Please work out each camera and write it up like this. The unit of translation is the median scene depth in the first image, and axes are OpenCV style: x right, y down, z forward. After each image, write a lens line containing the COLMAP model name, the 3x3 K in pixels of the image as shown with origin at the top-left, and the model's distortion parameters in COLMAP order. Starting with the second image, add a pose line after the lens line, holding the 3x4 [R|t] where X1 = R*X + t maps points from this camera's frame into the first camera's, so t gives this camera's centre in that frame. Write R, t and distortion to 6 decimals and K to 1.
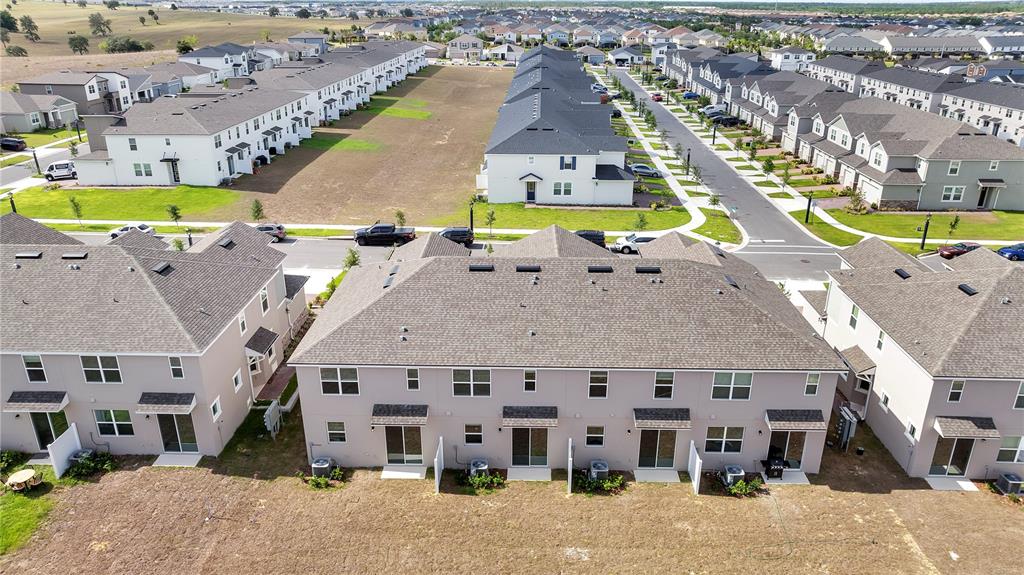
lens RADIAL K [[724.2, 0, 515.1], [0, 724.2, 283.9], [0, 0, 1]] dist [-0.040590, 0.051962]
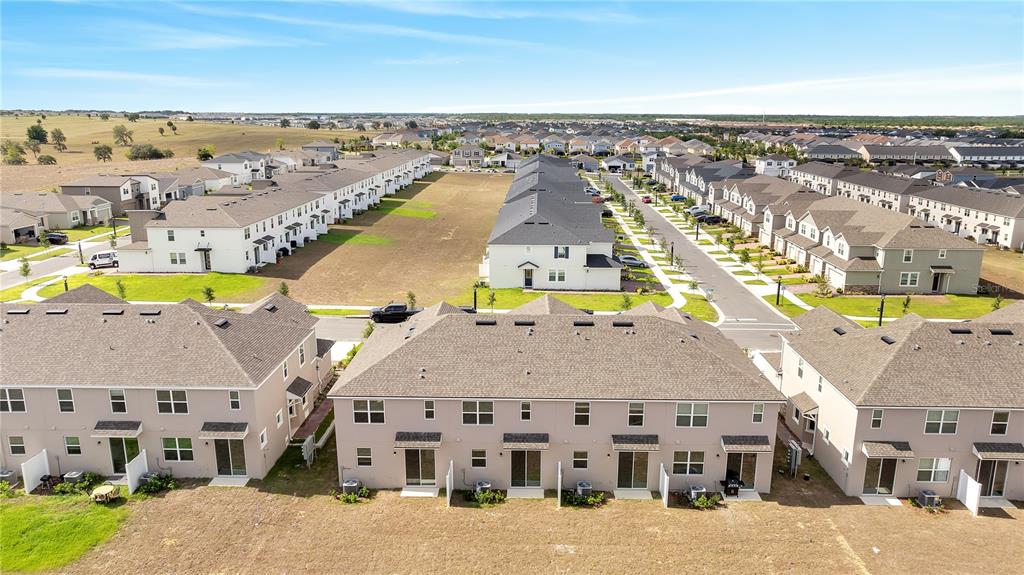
lens RADIAL K [[724.2, 0, 516.0], [0, 724.2, 288.3], [0, 0, 1]] dist [-0.040590, 0.051962]
pose [[0.999998, -0.000362, 0.002161, 0.001457], [0.000655, 0.990585, -0.136895, 0.087376], [-0.002091, 0.136896, 0.990583, -0.210495]]
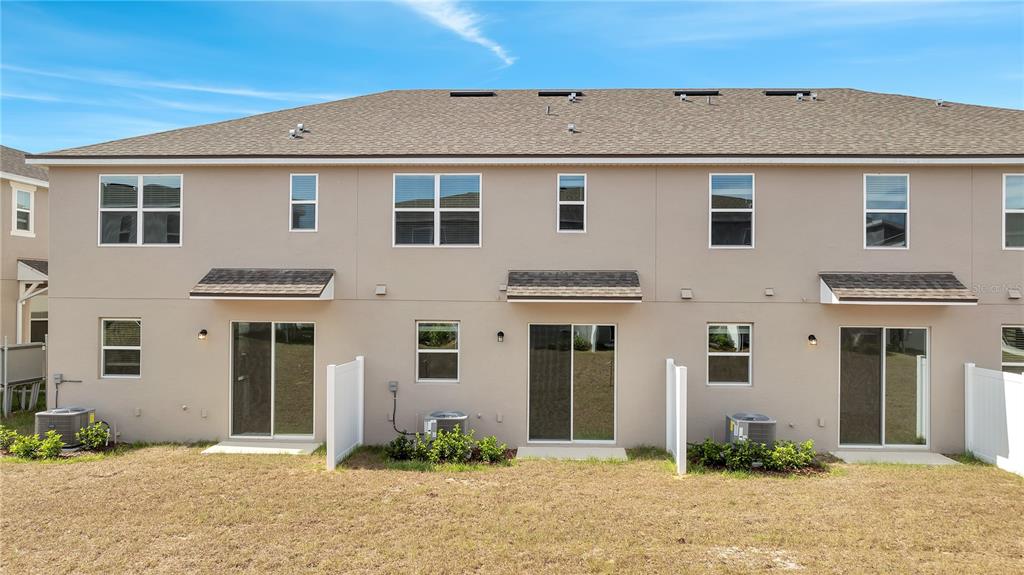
lens RADIAL K [[724.2, 0, 516.5], [0, 724.2, 284.6], [0, 0, 1]] dist [-0.040590, 0.051962]
pose [[0.999569, 0.001684, -0.029303, 0.000497], [-0.012658, 0.925476, -0.378595, 0.311590], [0.026482, 0.378802, 0.925099, 0.563880]]
